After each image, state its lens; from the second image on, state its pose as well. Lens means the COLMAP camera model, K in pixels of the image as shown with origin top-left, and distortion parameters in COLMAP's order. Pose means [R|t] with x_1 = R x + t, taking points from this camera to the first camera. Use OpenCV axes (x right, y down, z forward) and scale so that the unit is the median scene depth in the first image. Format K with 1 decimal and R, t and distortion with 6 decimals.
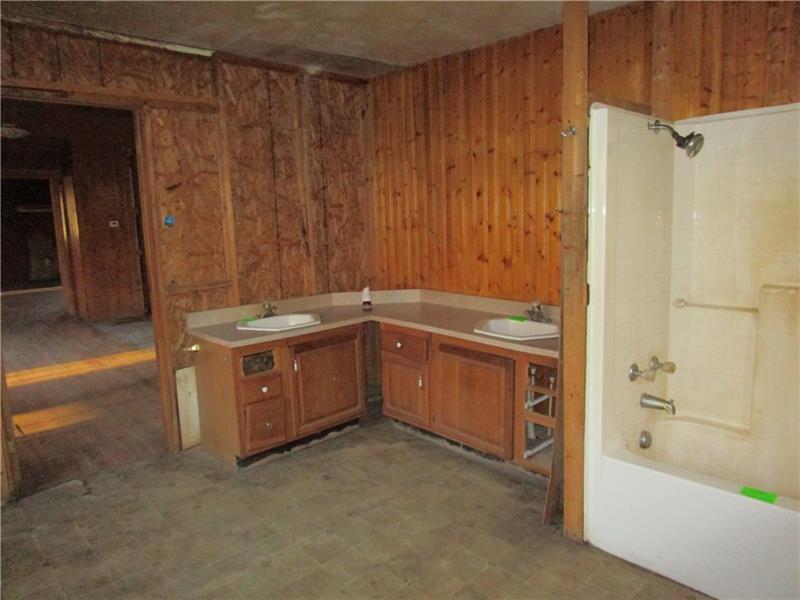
lens RADIAL K [[567.8, 0, 402.4], [0, 567.8, 296.5], [0, 0, 1]] dist [-0.027974, 0.002371]
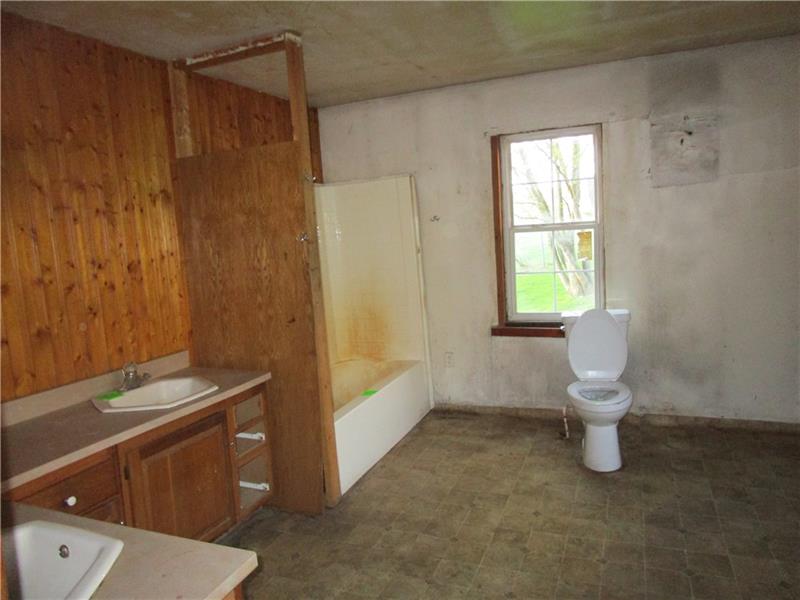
lens RADIAL K [[567.8, 0, 402.4], [0, 567.8, 296.5], [0, 0, 1]] dist [-0.027974, 0.002371]
pose [[-0.418424, -0.050909, 0.906824, -0.687239], [0.208857, 0.966278, 0.150617, -0.132342], [-0.883912, 0.252418, -0.393681, 0.993526]]
